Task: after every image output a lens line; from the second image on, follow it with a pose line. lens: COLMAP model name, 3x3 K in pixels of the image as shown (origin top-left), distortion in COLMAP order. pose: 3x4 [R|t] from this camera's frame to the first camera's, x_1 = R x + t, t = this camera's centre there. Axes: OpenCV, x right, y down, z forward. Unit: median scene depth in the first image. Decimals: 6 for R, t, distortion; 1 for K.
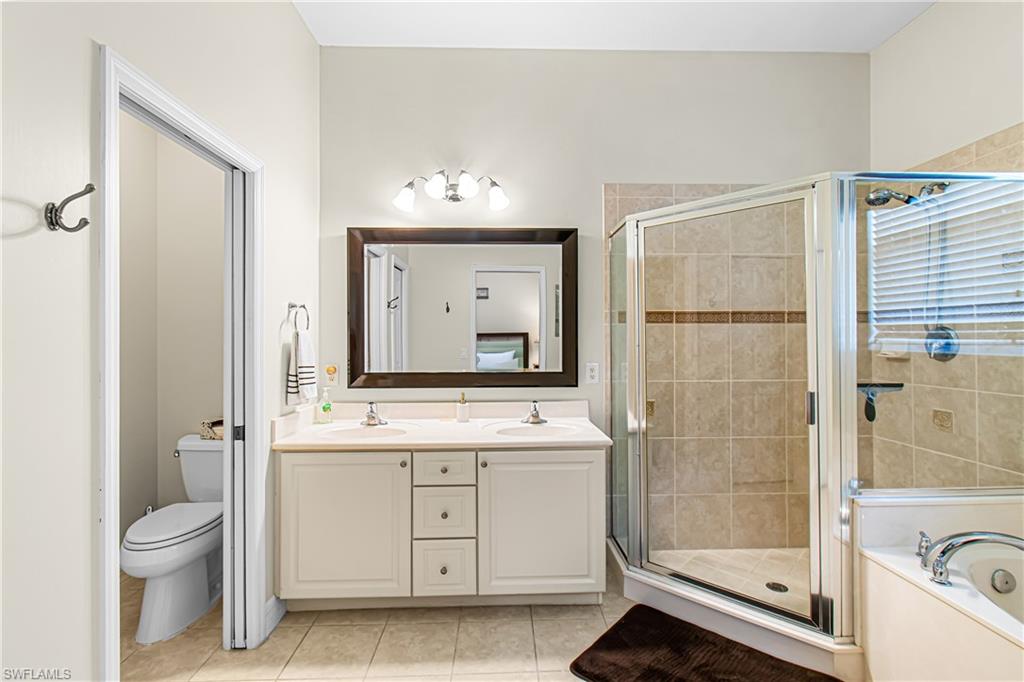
lens RADIAL K [[453.1, 0, 511.2], [0, 453.1, 334.4], [0, 0, 1]] dist [0.005554, -0.004534]
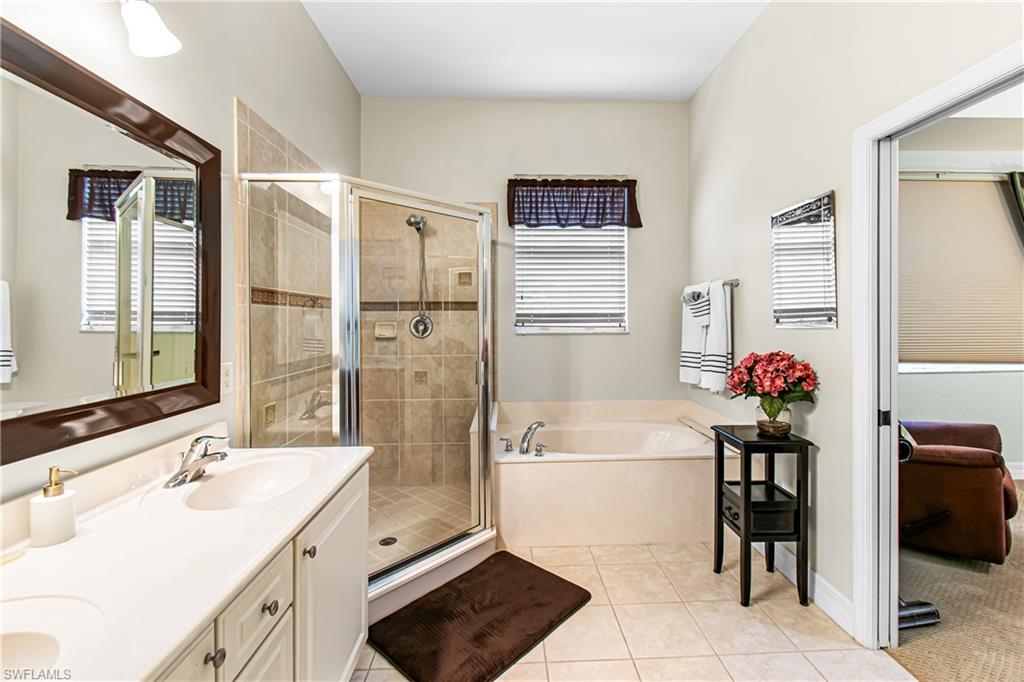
lens RADIAL K [[453.1, 0, 520.8], [0, 453.1, 318.0], [0, 0, 1]] dist [0.005554, -0.004534]
pose [[-0.017763, 0.009496, 0.999797, -0.464974], [-0.005438, 0.999939, -0.009594, 0.003802], [-0.999827, -0.005607, -0.017710, 0.568401]]
